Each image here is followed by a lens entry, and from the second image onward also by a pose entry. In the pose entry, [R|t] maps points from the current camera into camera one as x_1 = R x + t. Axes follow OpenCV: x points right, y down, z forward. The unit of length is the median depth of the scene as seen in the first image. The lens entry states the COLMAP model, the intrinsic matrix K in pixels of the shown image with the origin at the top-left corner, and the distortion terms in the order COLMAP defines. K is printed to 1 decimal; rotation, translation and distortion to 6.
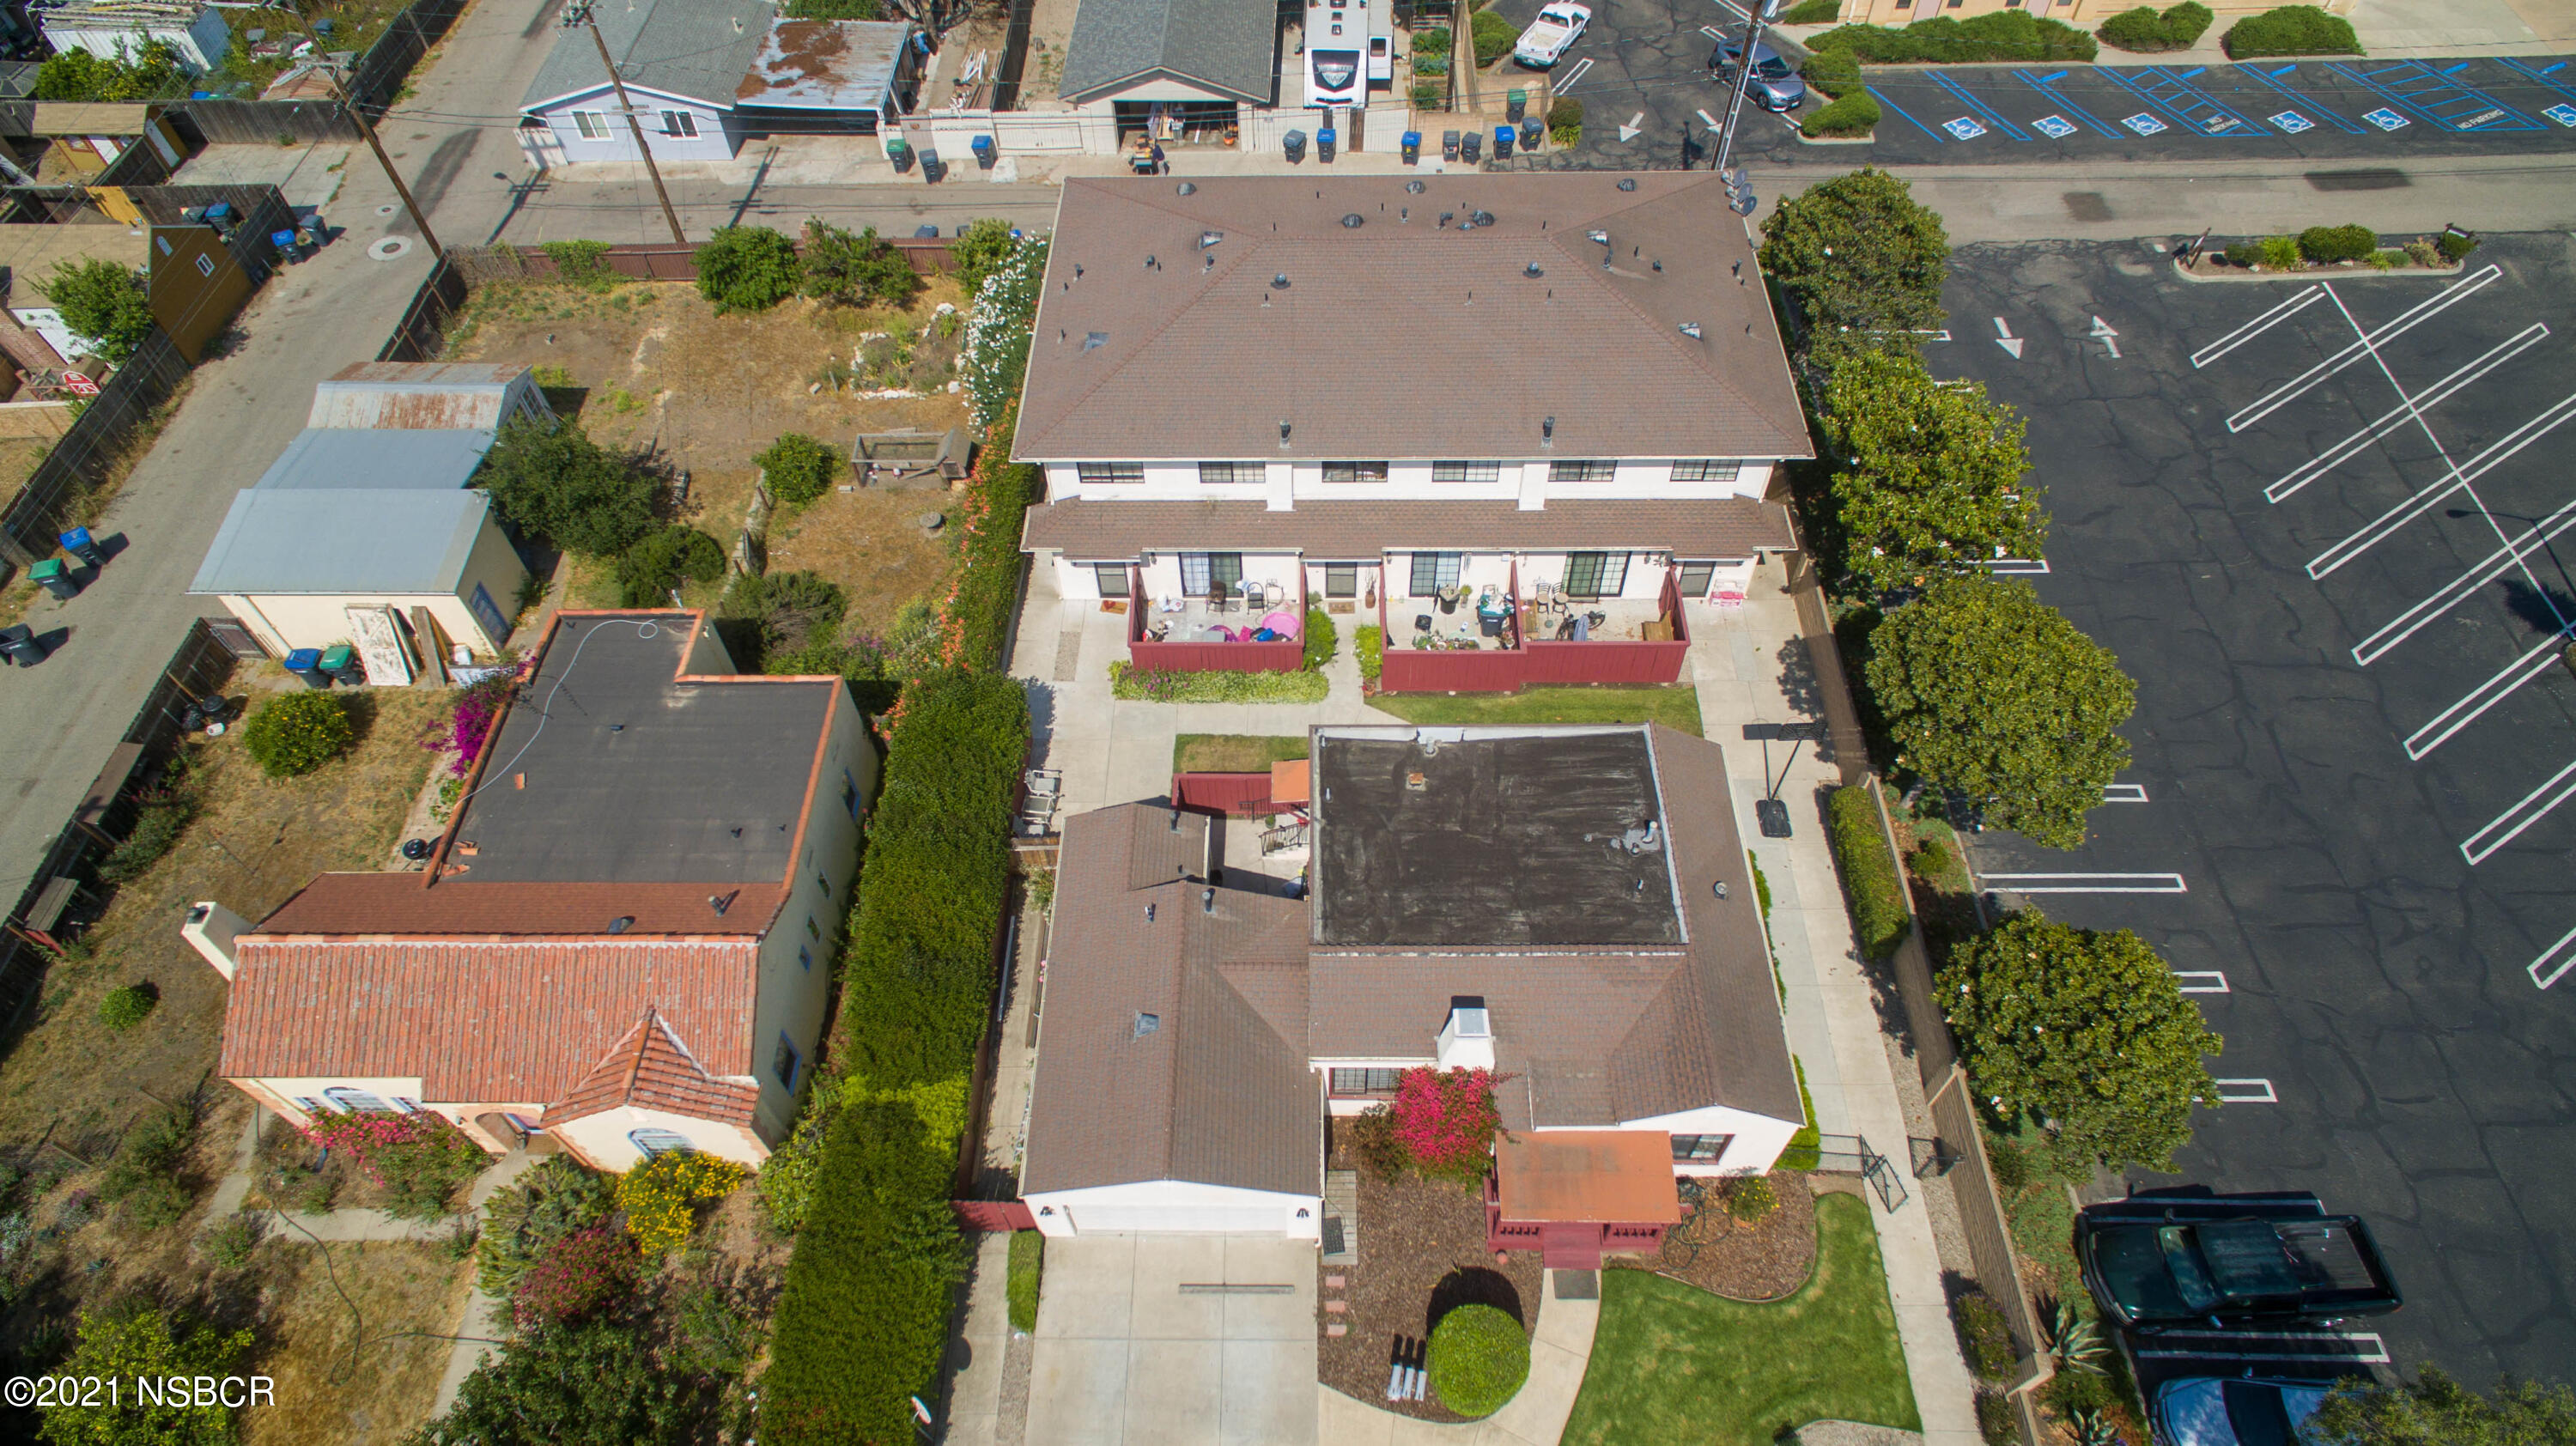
lens RADIAL K [[1452.4, 0, 1281.7], [0, 1452.4, 724.8], [0, 0, 1]] dist [0.008961, 0.007322]
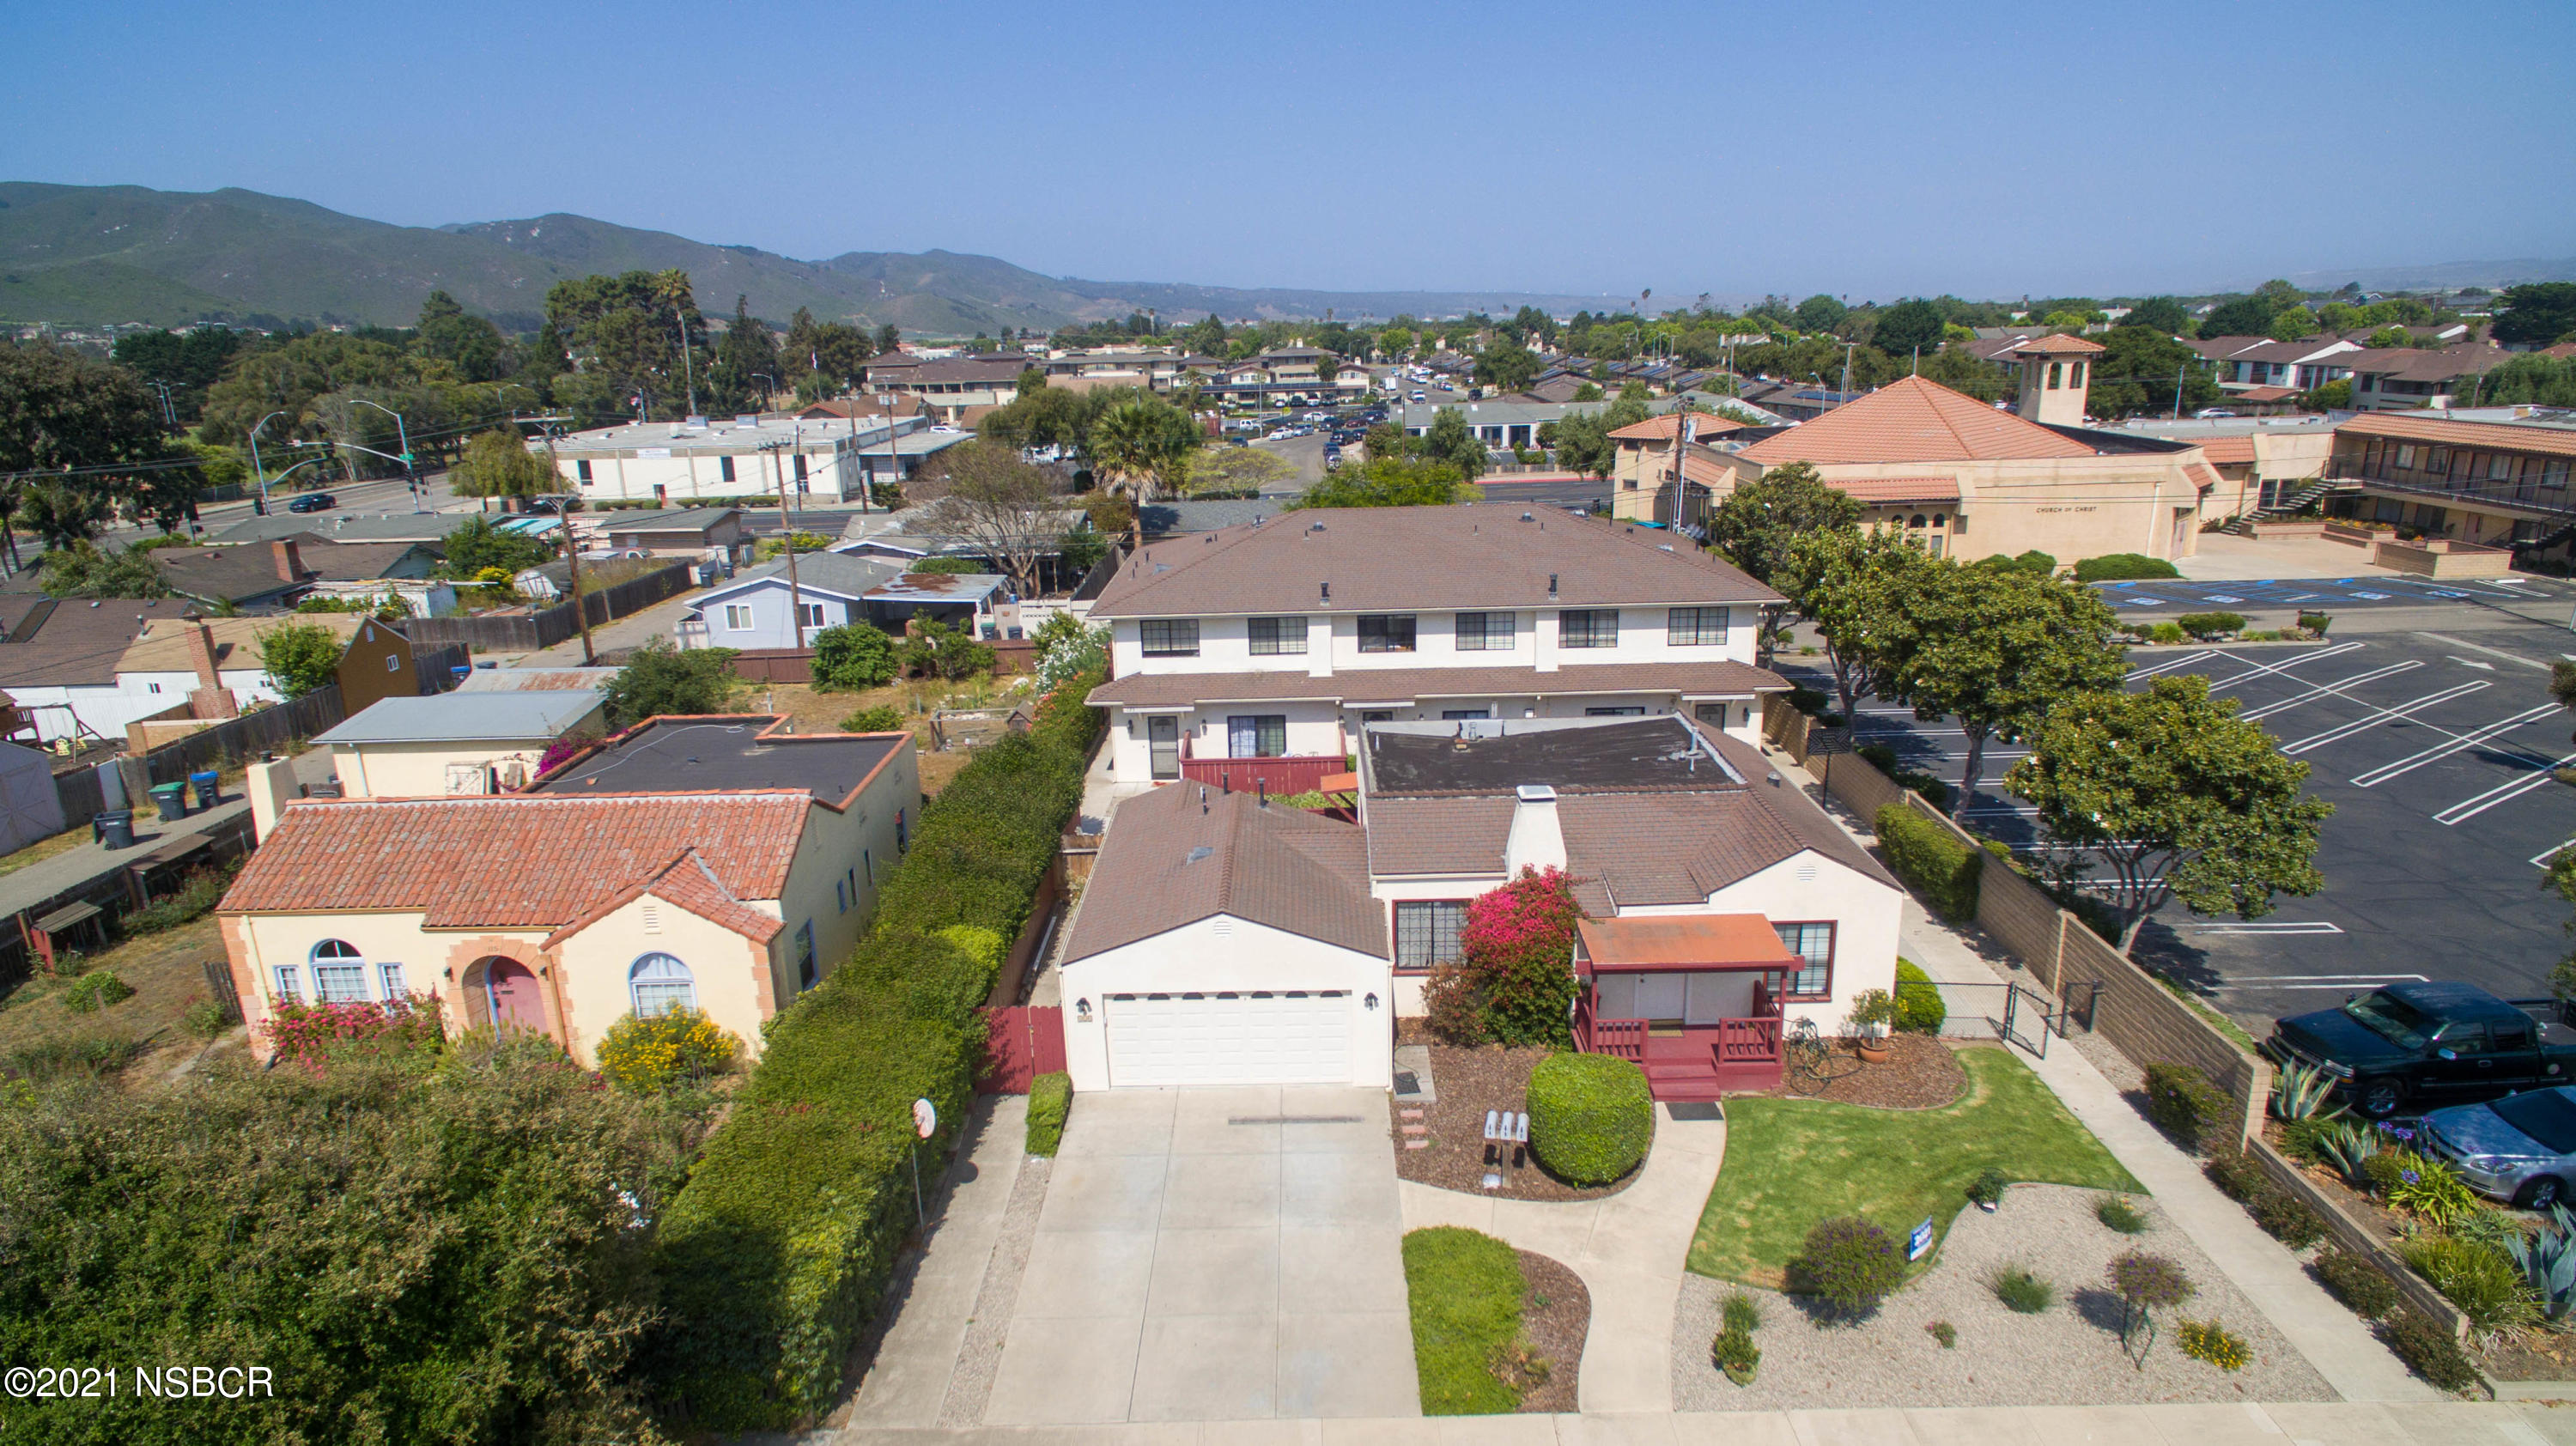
lens RADIAL K [[1452.4, 0, 1281.9], [0, 1452.4, 739.8], [0, 0, 1]] dist [0.008961, 0.007322]
pose [[0.999970, -0.006520, -0.004276, -0.030982], [0.002623, 0.797783, -0.602939, 0.655584], [0.007343, 0.602909, 0.797776, 0.170108]]
